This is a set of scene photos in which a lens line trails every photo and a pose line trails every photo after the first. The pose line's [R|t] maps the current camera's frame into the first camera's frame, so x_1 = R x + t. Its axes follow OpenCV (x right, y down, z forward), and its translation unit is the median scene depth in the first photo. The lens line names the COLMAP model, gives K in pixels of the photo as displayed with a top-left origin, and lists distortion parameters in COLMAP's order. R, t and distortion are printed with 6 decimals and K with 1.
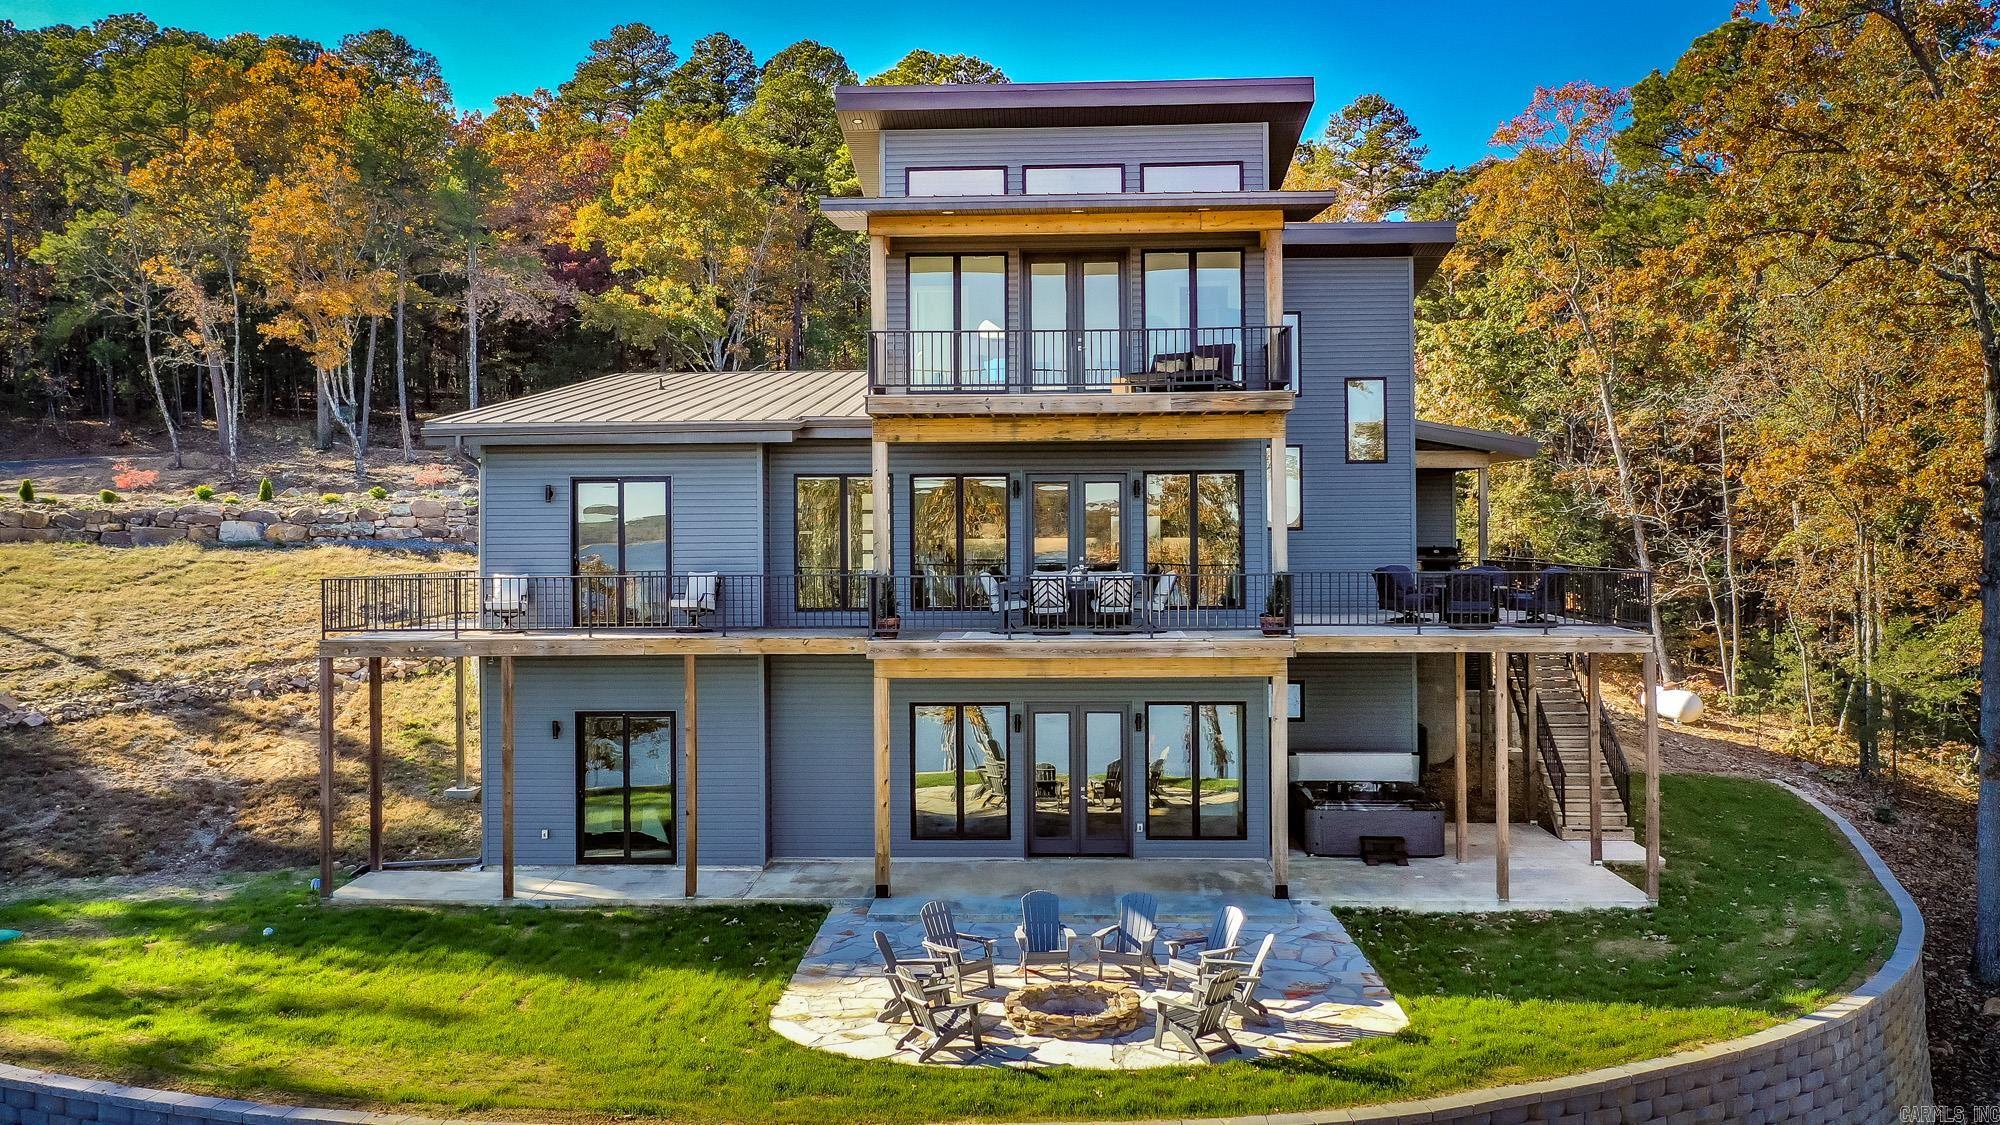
lens RADIAL K [[1565.0, 0, 1000.0], [0, 1565.0, 562.5], [0, 0, 1]] dist [0.012385, 0.006890]
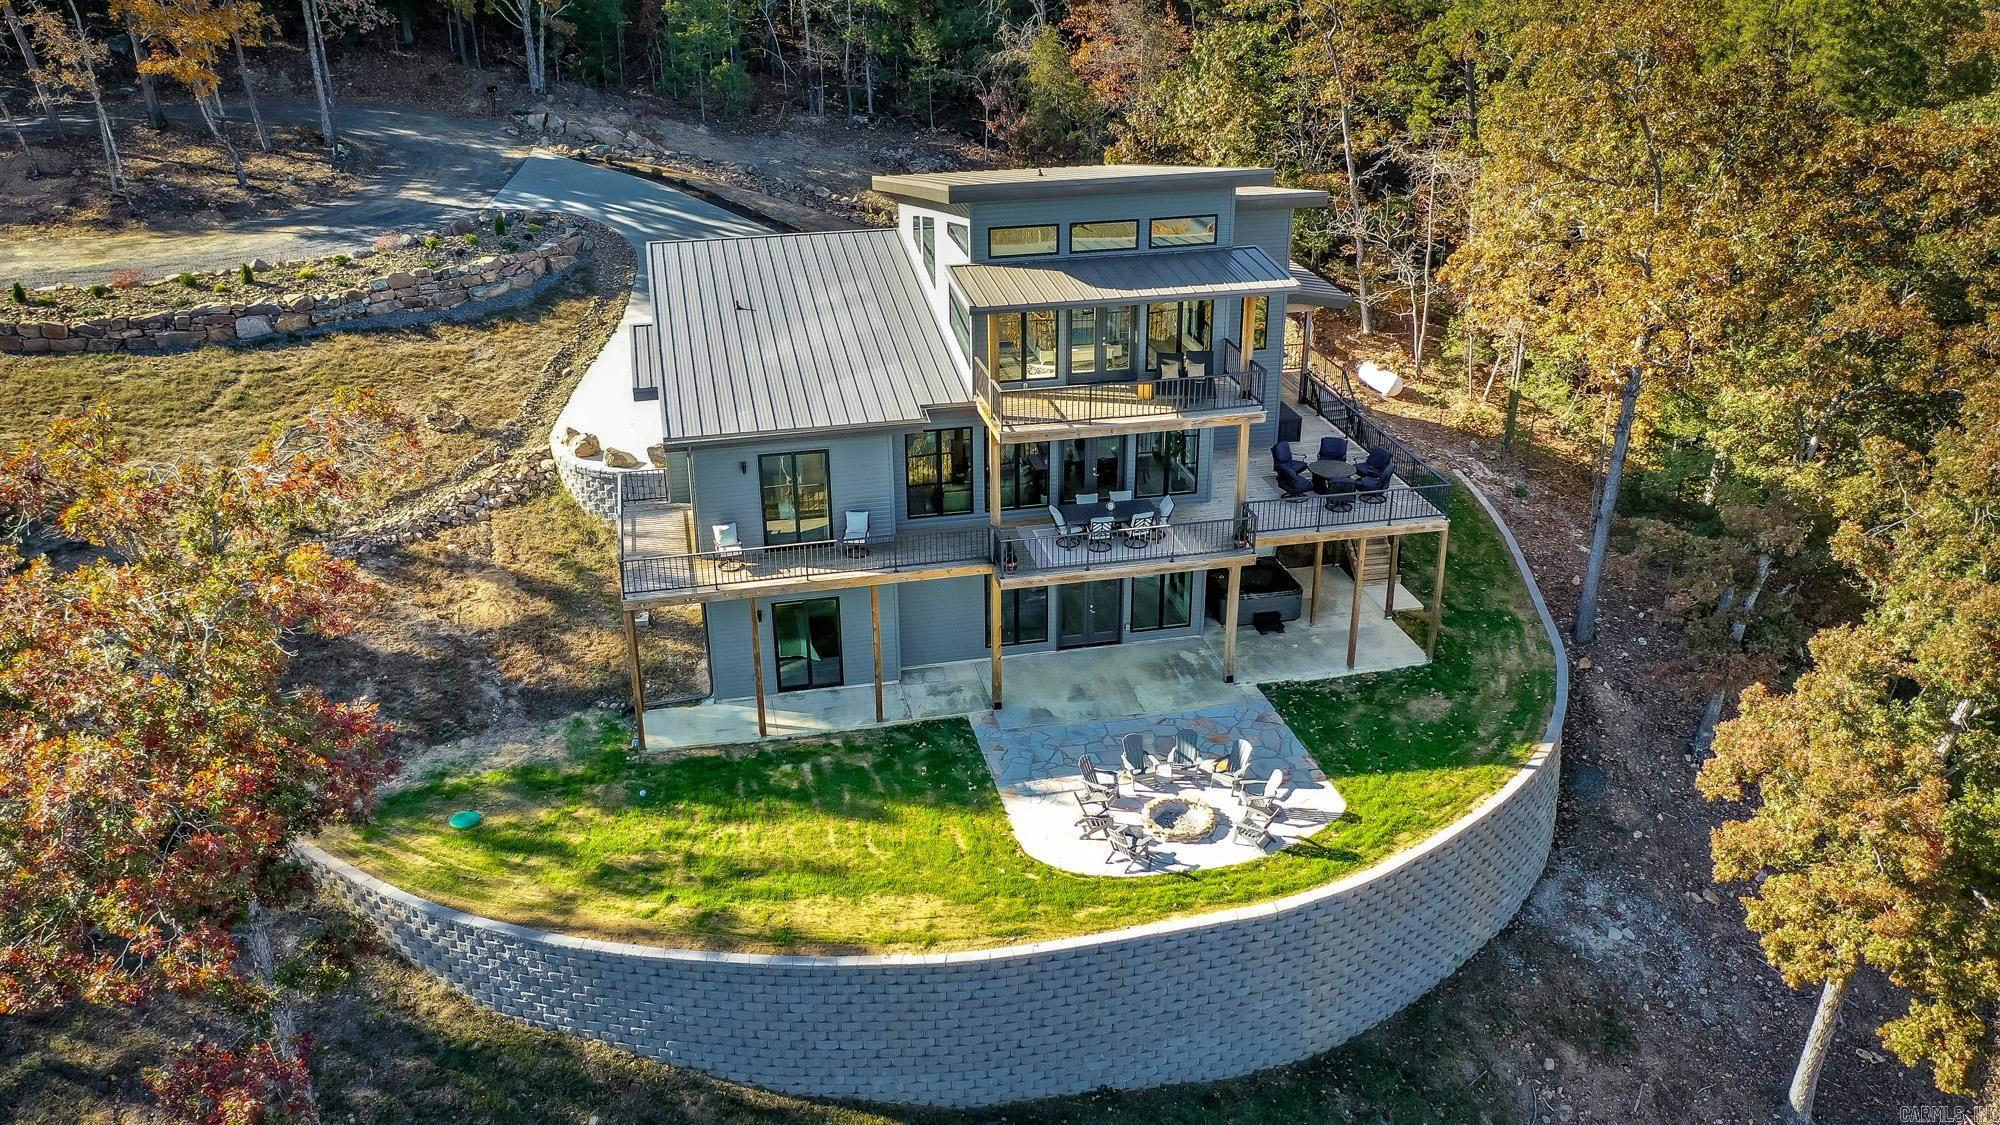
lens RADIAL K [[1565.0, 0, 1000.0], [0, 1565.0, 562.5], [0, 0, 1]] dist [0.012385, 0.006890]
pose [[0.967533, -0.098110, 0.232925, -0.410787], [-0.002981, 0.917091, 0.398666, -0.537741], [-0.252727, -0.386417, 0.887024, -0.352400]]
